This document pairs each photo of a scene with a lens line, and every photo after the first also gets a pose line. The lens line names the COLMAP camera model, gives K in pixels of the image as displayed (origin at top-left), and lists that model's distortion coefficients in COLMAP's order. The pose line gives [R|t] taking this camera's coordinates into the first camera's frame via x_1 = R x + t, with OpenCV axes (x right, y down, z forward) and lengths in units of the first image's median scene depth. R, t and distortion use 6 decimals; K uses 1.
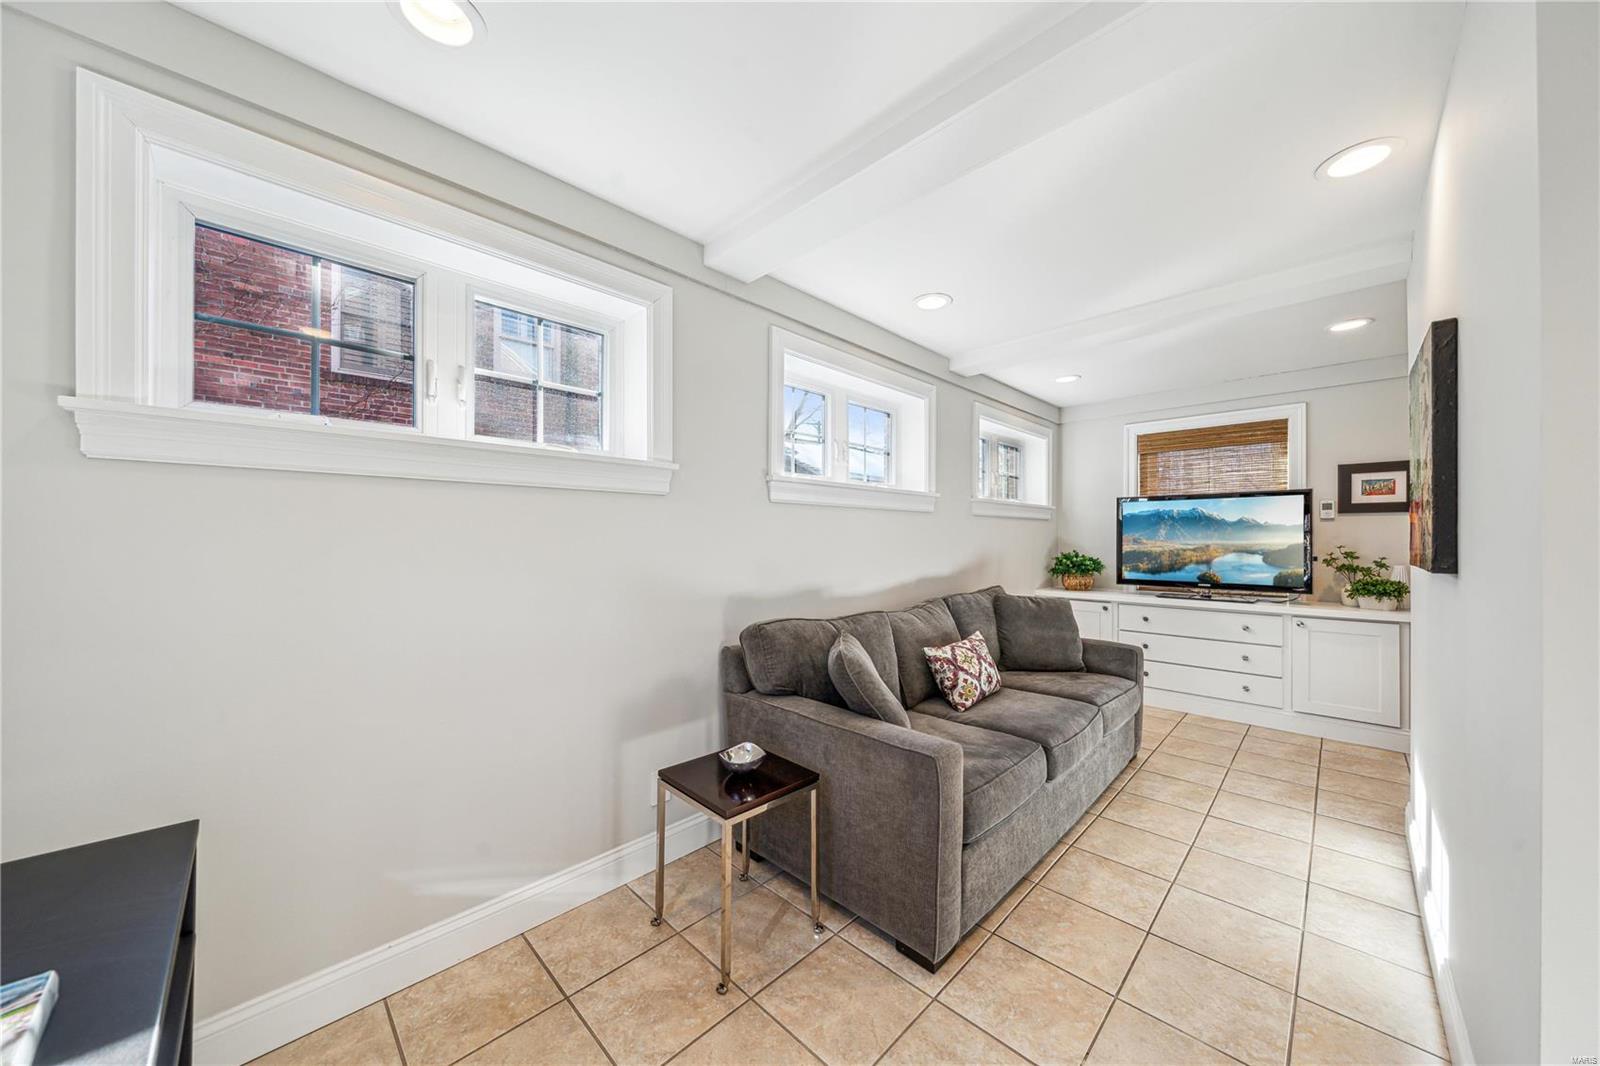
lens RADIAL K [[551.3, 0, 800.5], [0, 551.3, 540.8], [0, 0, 1]] dist [-0.000918, -0.000064]
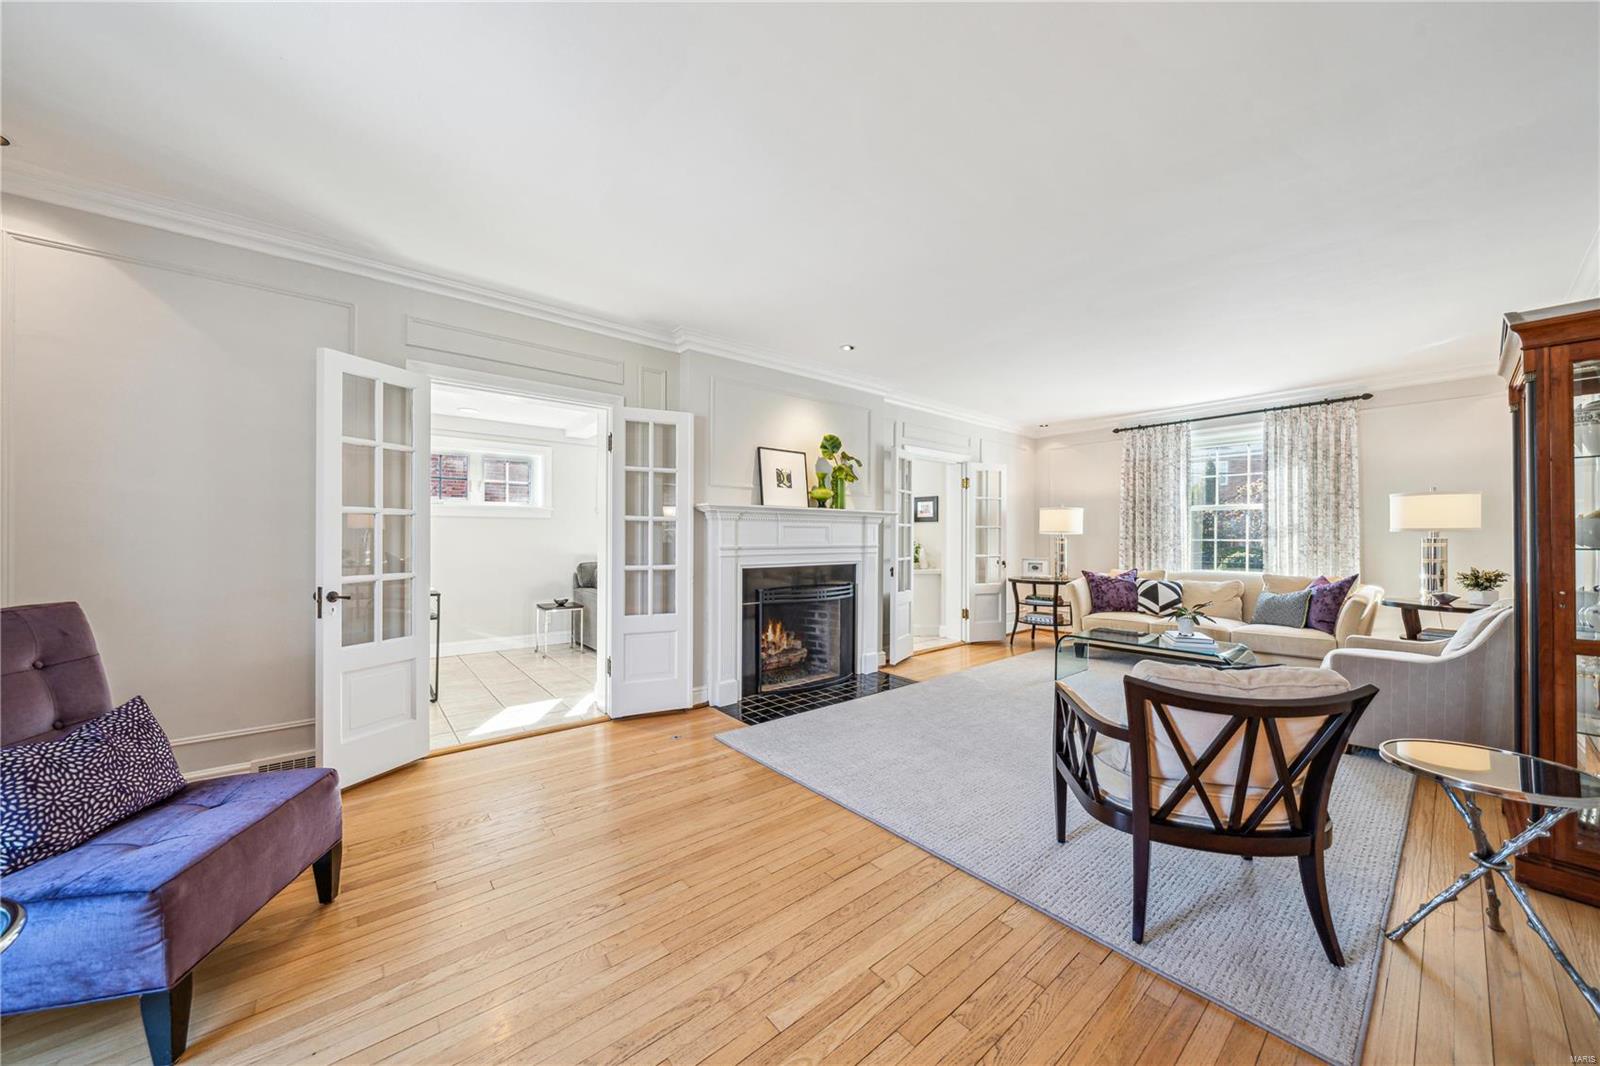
lens RADIAL K [[551.3, 0, 800.5], [0, 551.3, 540.8], [0, 0, 1]] dist [-0.000918, -0.000064]
pose [[0.995766, 0.002529, -0.091885, 0.768112], [-0.002284, 0.999994, 0.002765, 0.012213], [0.091892, -0.002544, 0.995766, -1.012252]]
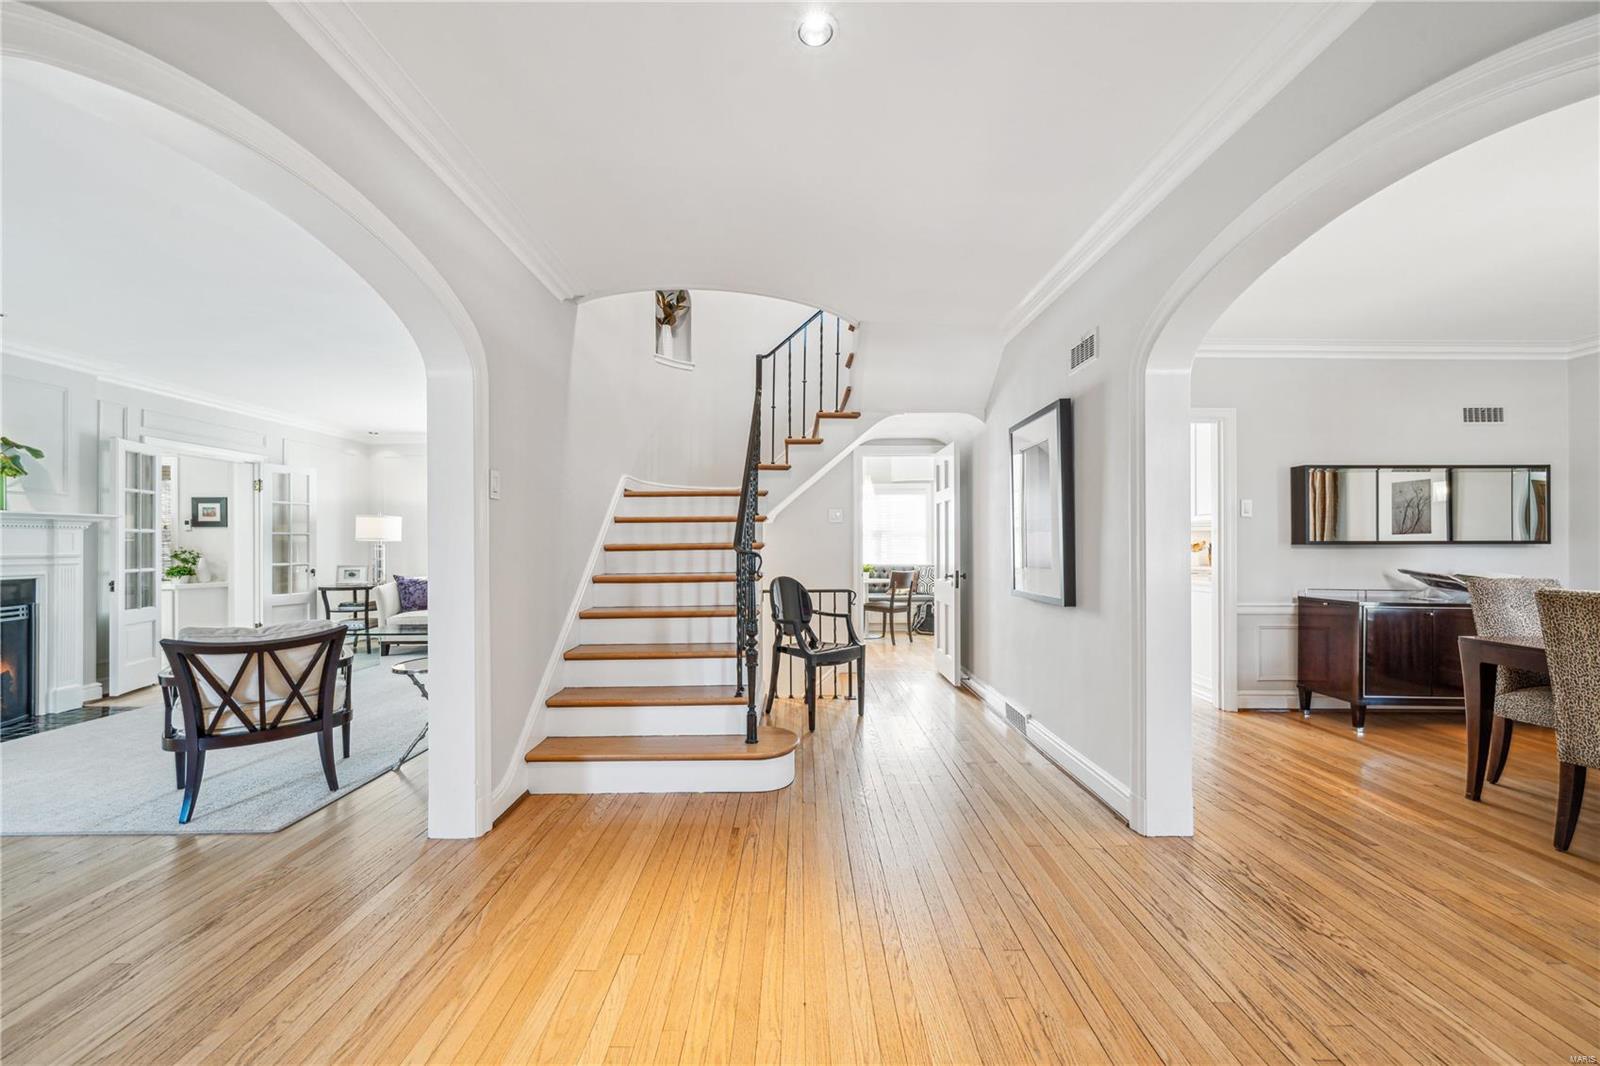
lens RADIAL K [[599.0, 0, 798.5], [0, 599.0, 542.1], [0, 0, 1]] dist [-0.001667, 0.000064]
pose [[0.709981, -0.001676, 0.704219, 1.022124], [0.006975, 0.999965, -0.004652, 0.016590], [-0.704187, 0.008215, 0.709967, -1.561371]]
